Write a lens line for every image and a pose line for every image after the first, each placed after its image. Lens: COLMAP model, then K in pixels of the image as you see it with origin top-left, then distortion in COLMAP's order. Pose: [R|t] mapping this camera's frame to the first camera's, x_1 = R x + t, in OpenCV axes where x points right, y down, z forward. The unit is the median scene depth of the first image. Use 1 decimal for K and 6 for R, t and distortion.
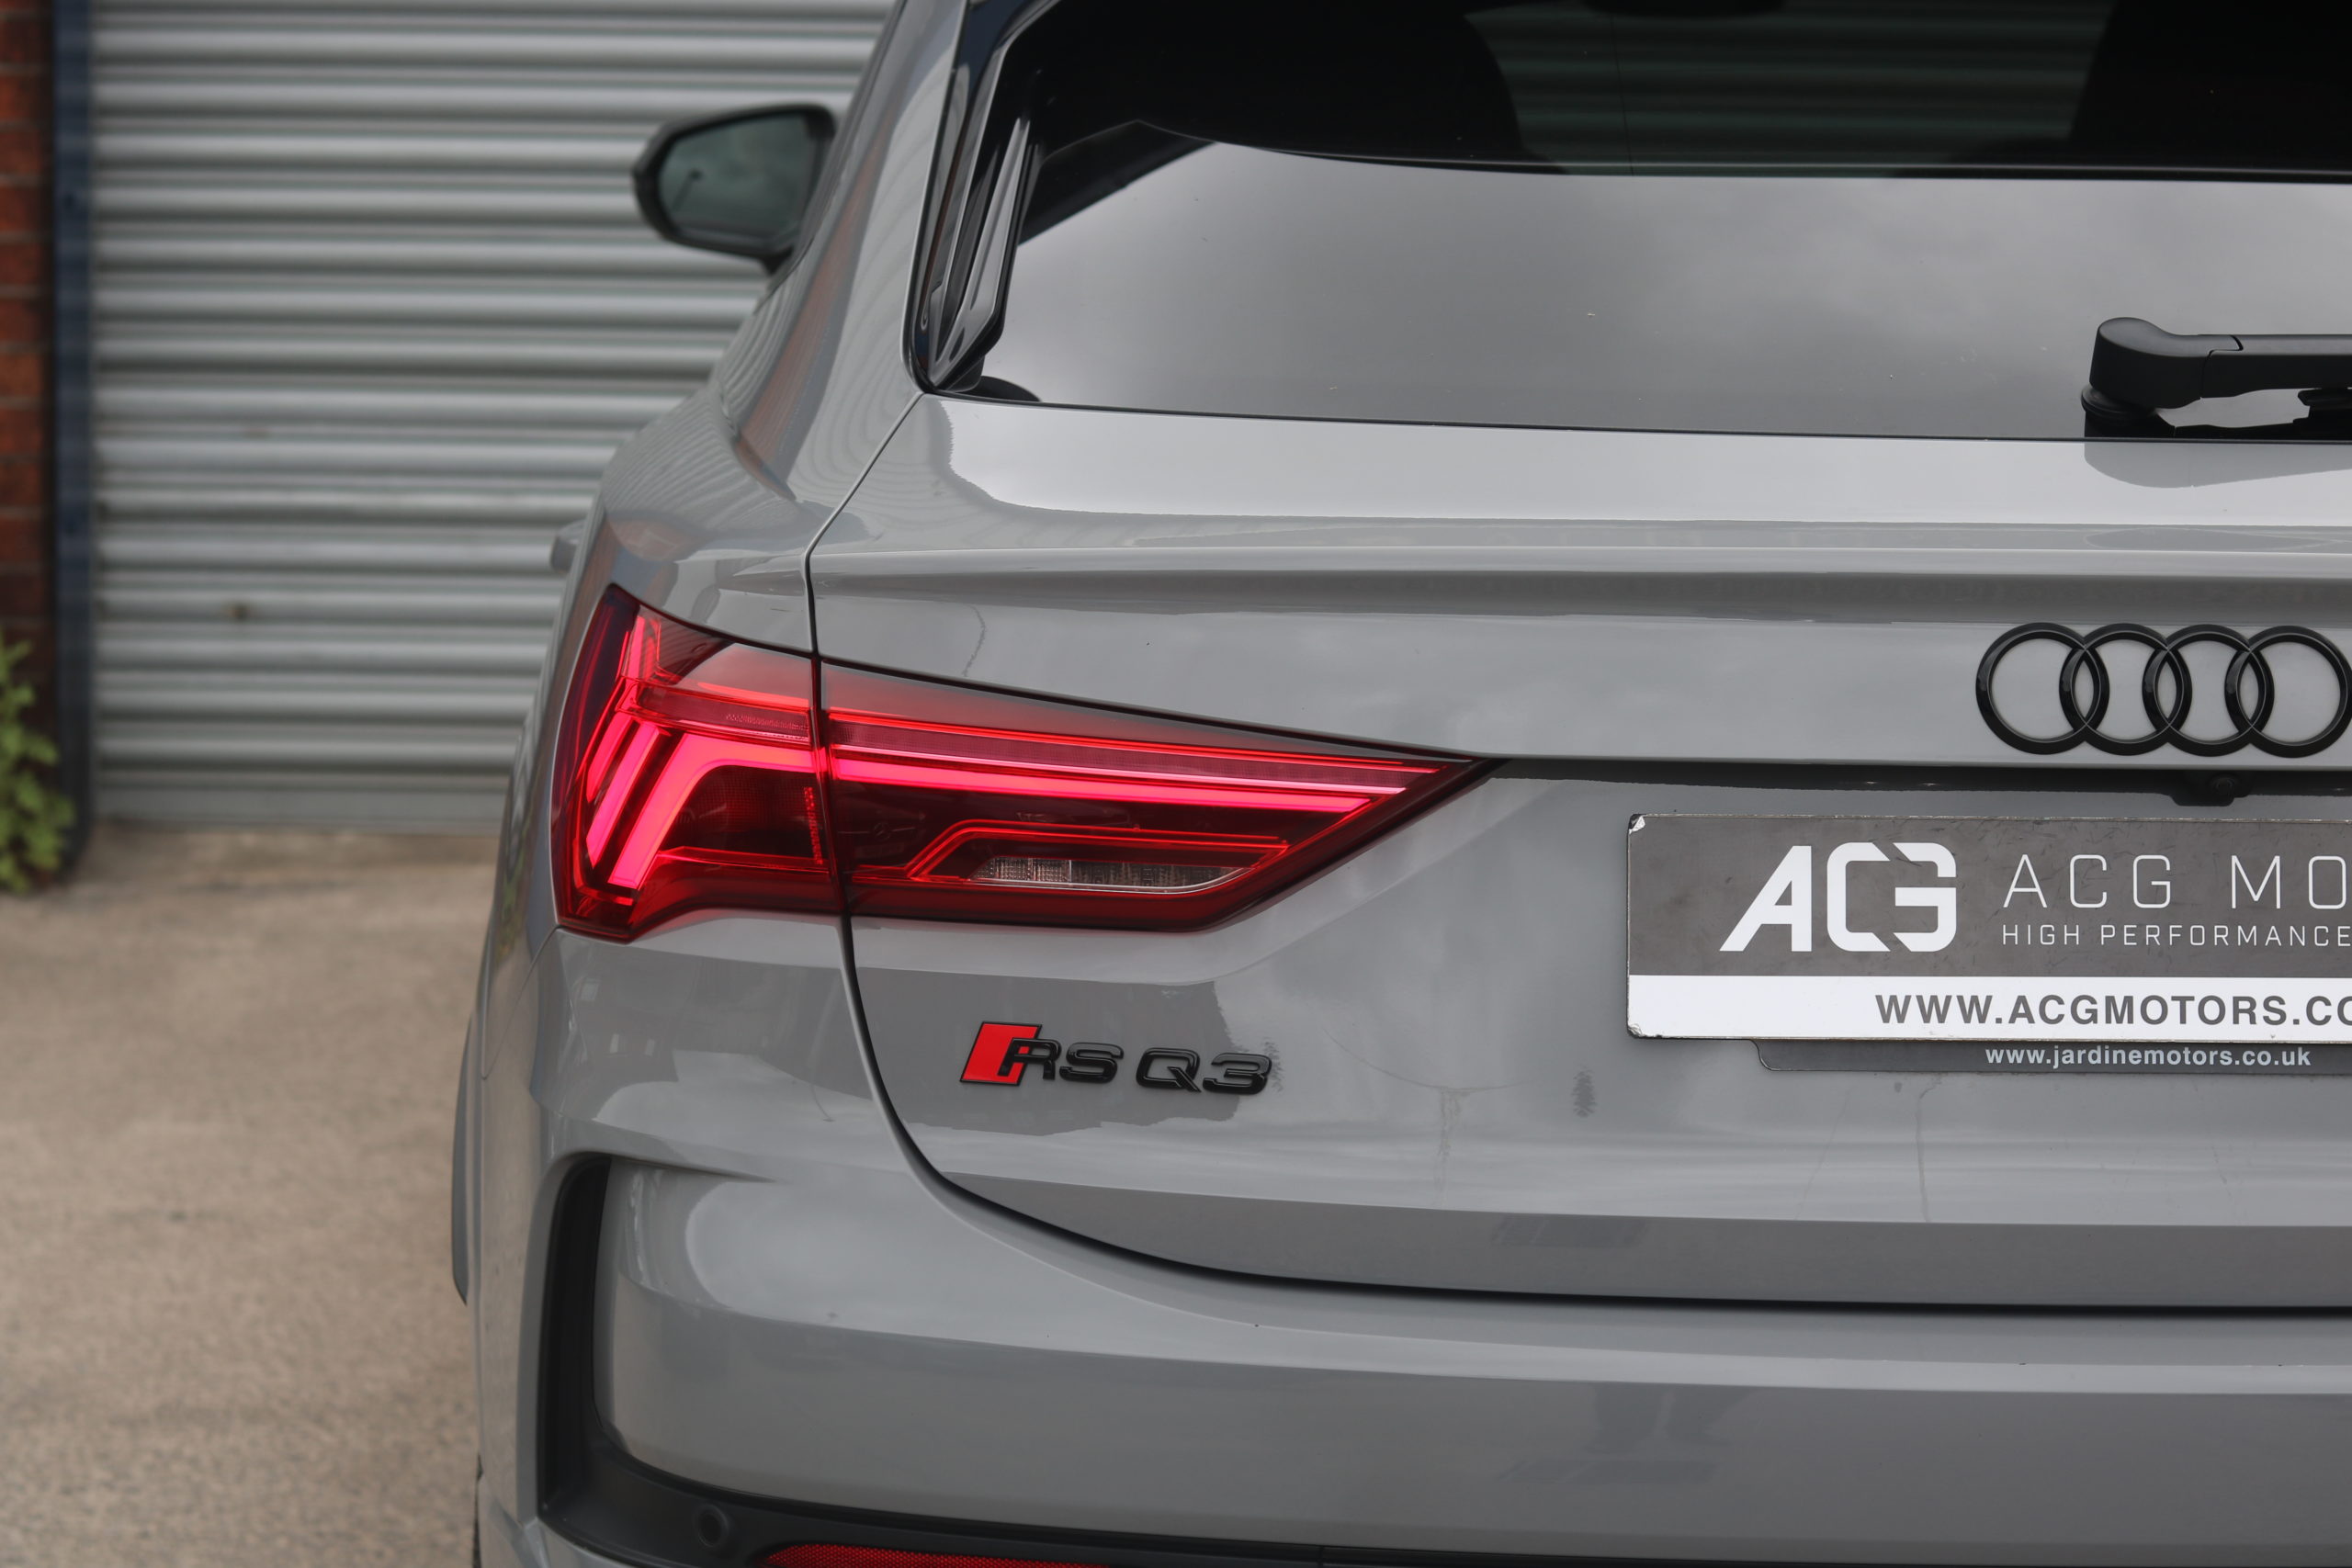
lens RADIAL K [[5470.7, 0, 1176.0], [0, 5470.7, 784.0], [0, 0, 1]] dist [-0.090724, -0.044187]
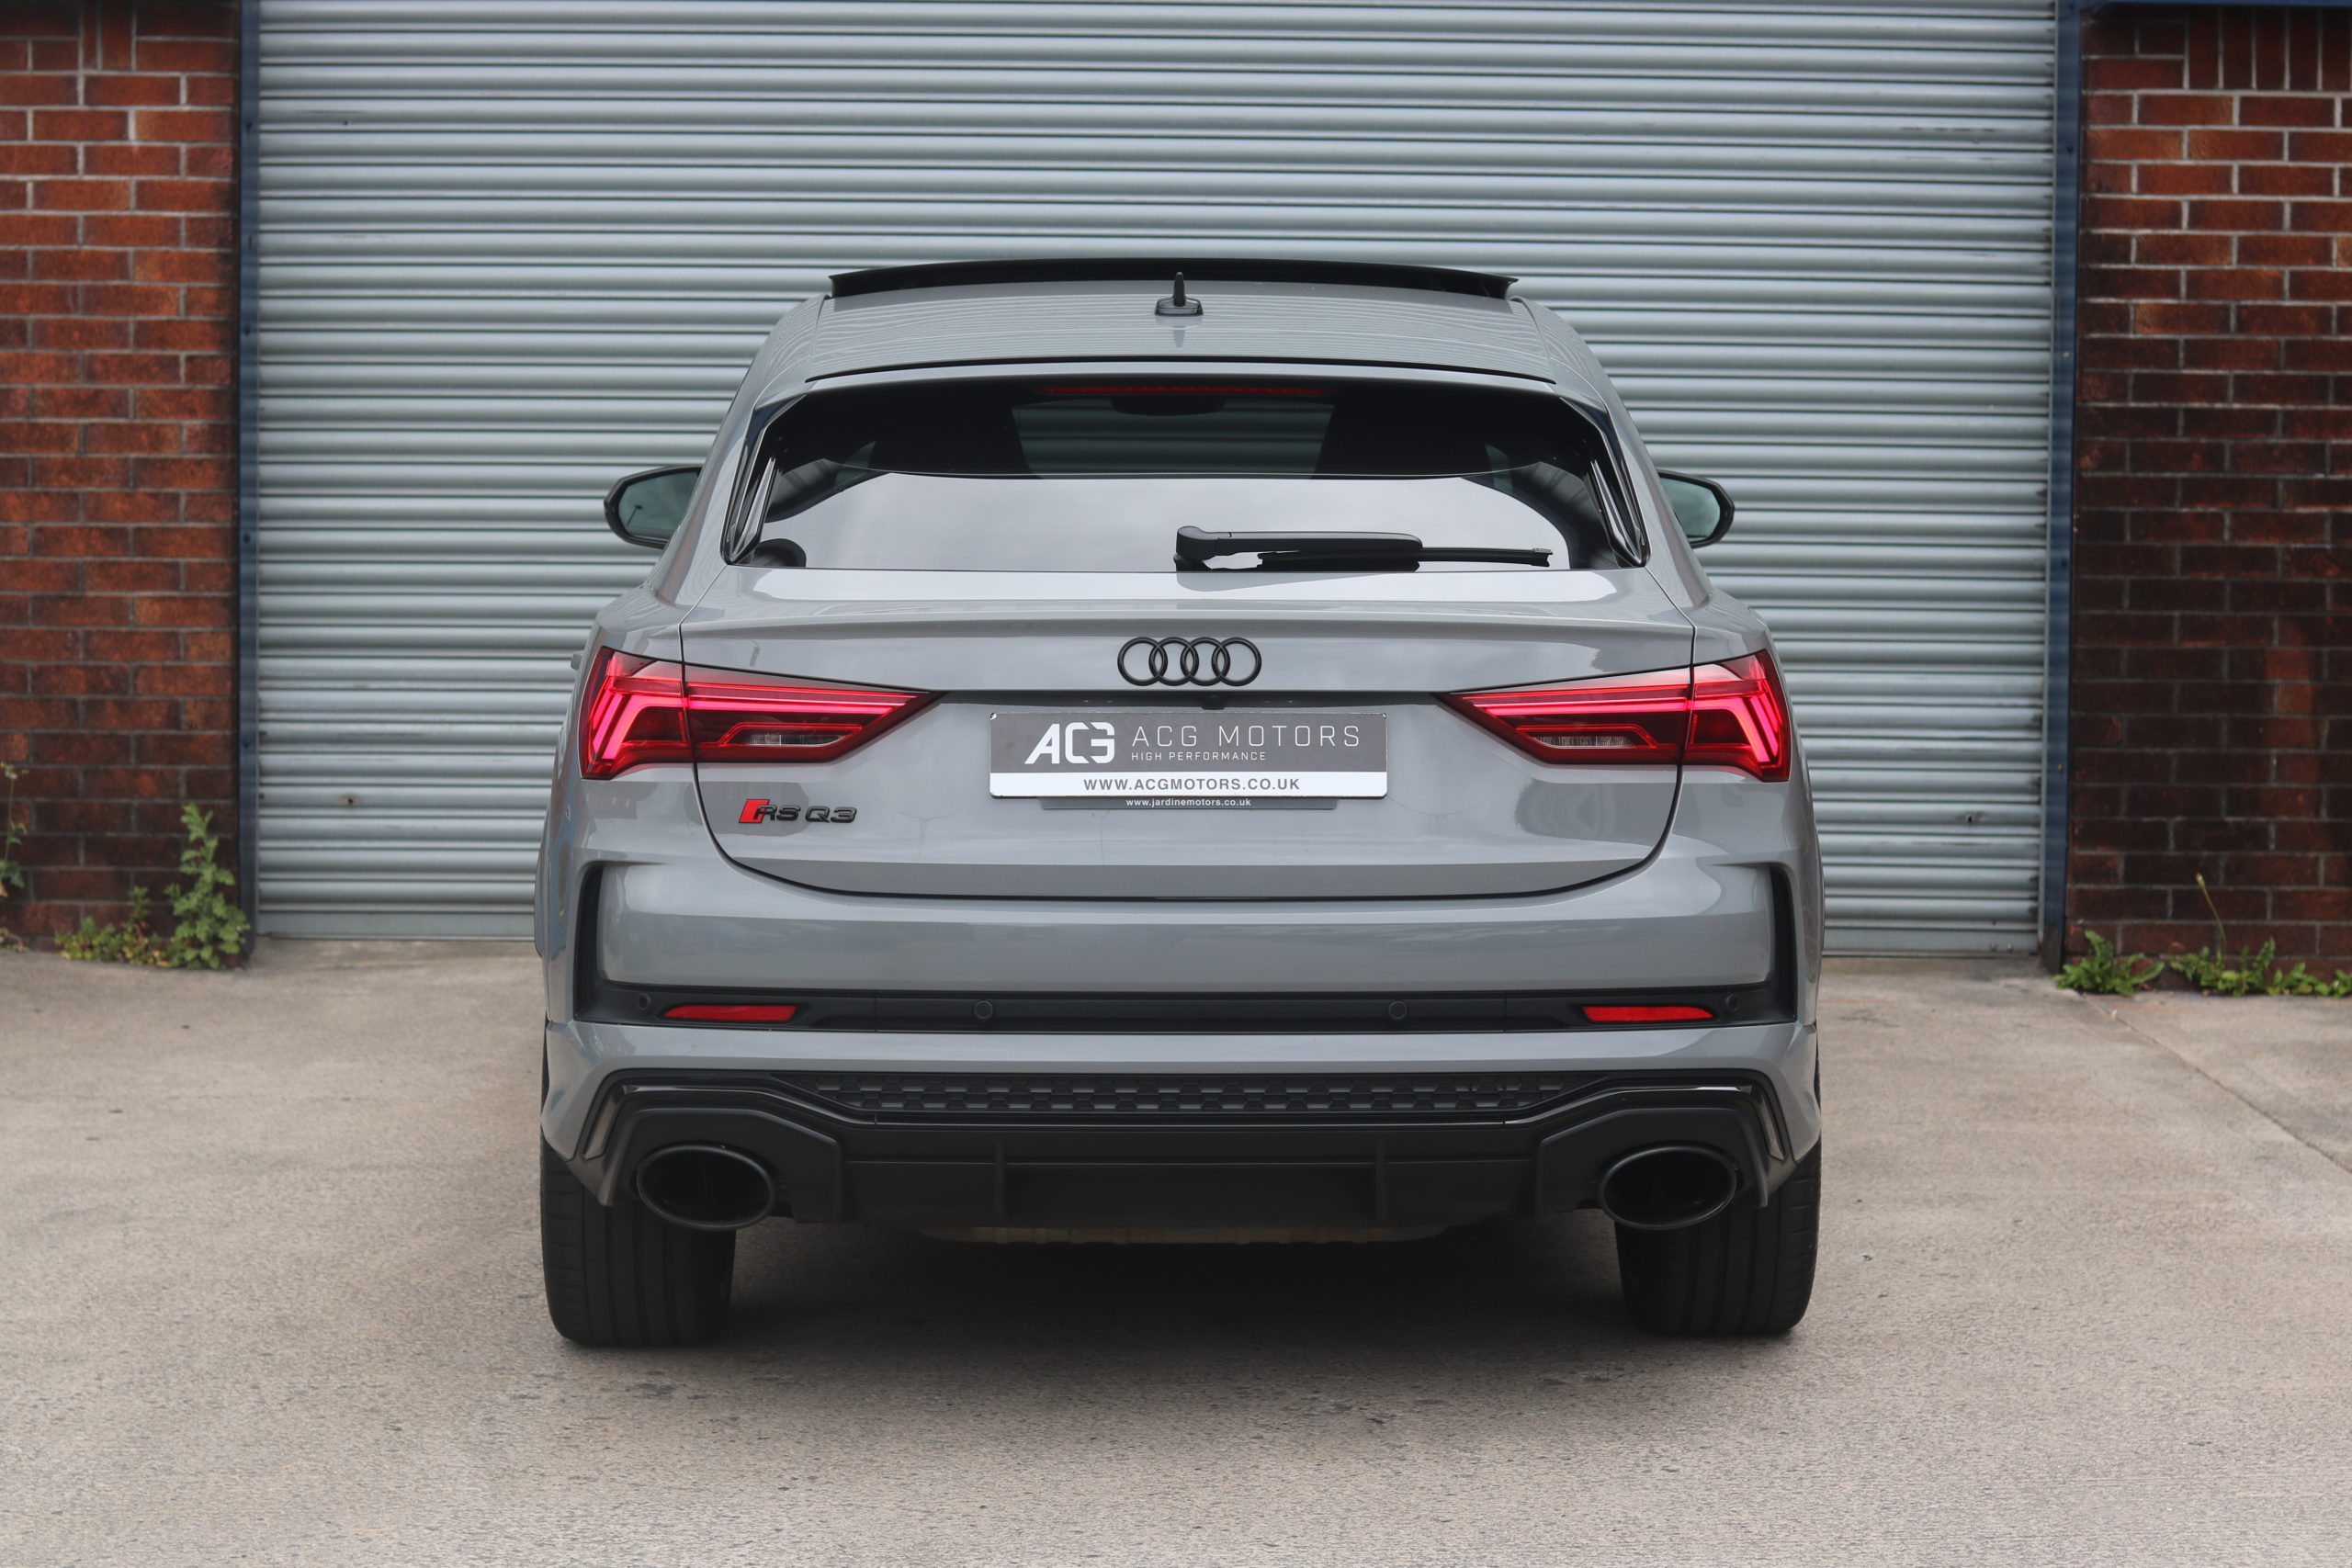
lens RADIAL K [[5470.7, 0, 1176.0], [0, 5470.7, 784.0], [0, 0, 1]] dist [-0.090724, -0.044187]
pose [[0.999915, -0.009300, 0.009117, 0.140880], [0.009950, 0.997208, -0.074010, 0.224583], [-0.008403, 0.074095, 0.997216, -1.551110]]
